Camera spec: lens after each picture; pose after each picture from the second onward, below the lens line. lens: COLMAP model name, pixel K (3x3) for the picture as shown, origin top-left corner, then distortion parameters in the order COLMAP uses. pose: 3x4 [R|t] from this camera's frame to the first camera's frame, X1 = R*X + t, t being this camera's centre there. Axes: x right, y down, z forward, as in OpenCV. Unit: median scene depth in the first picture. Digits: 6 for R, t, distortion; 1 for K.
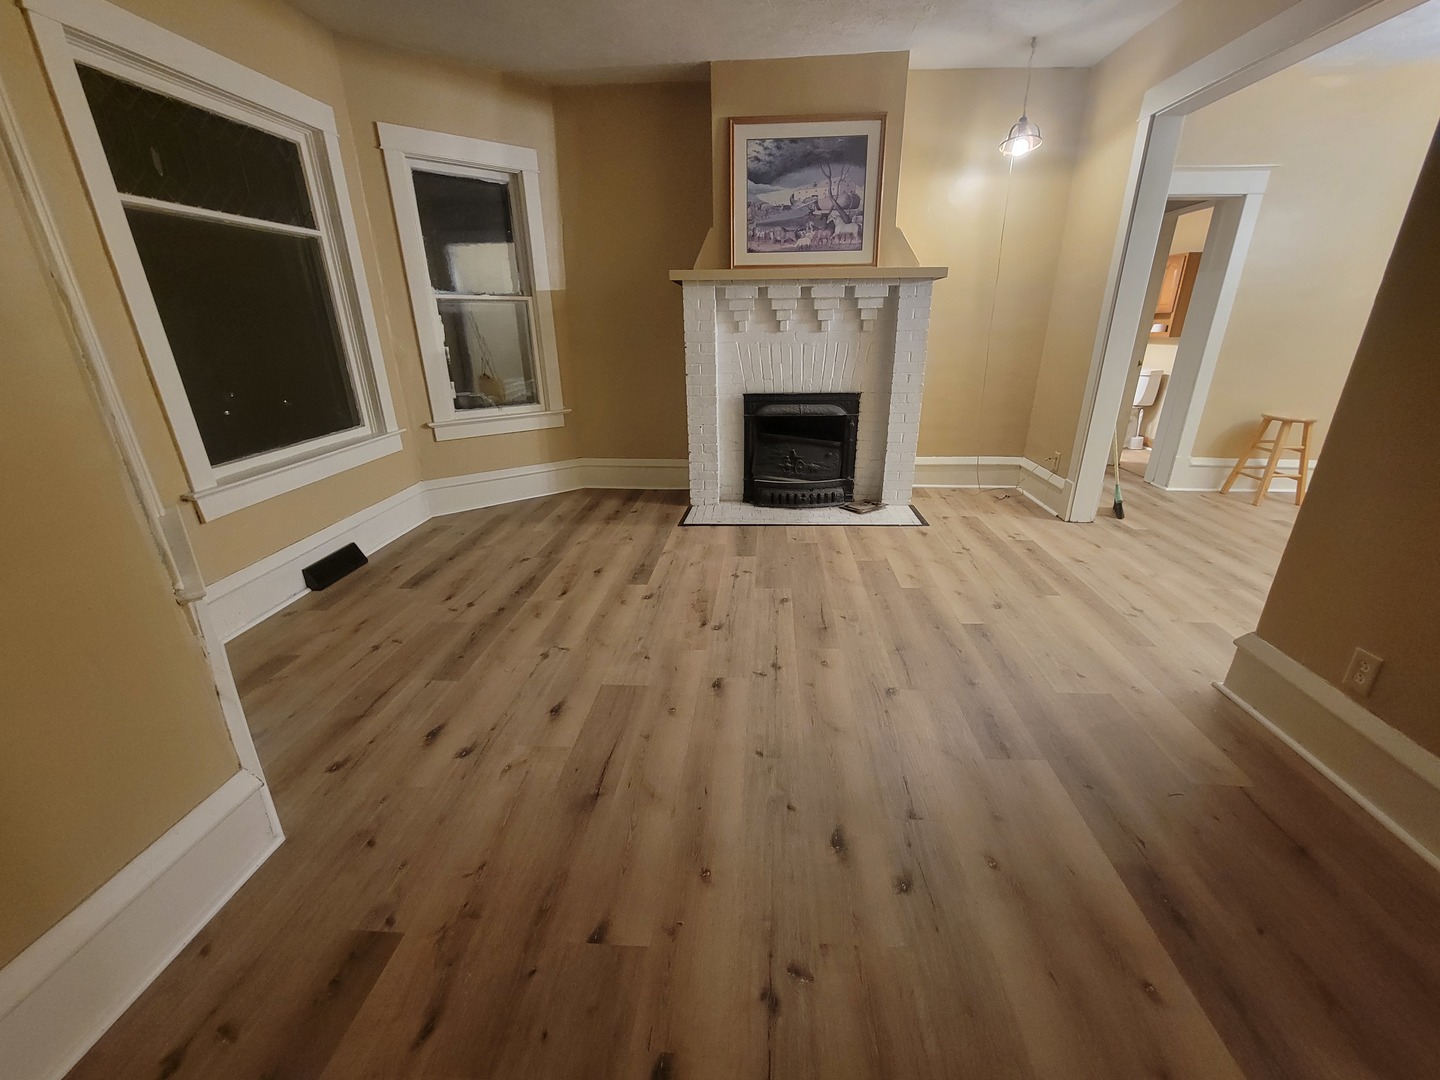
lens RADIAL K [[590.7, 0, 731.2], [0, 590.7, 553.5], [0, 0, 1]] dist [-0.002304, 0.000239]
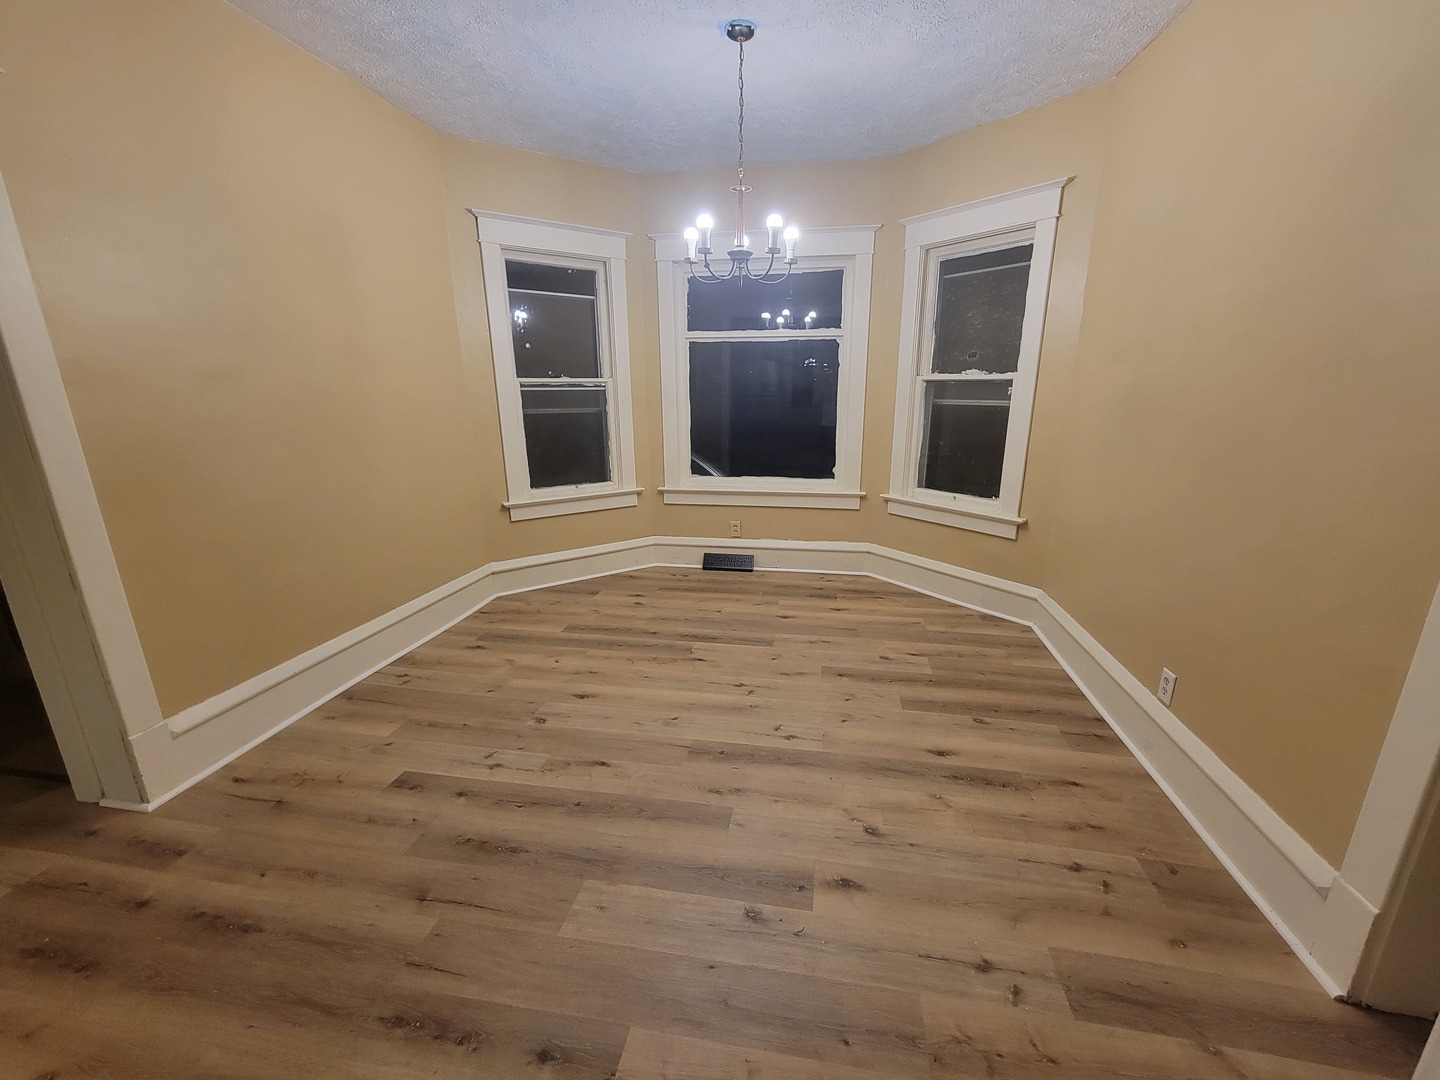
lens RADIAL K [[590.7, 0, 732.9], [0, 590.7, 551.9], [0, 0, 1]] dist [-0.002304, 0.000239]
pose [[0.108868, -0.266792, 0.957585, 0.543477], [0.363683, 0.907215, 0.211412, -0.274884], [-0.925139, 0.325242, 0.195794, 0.592708]]
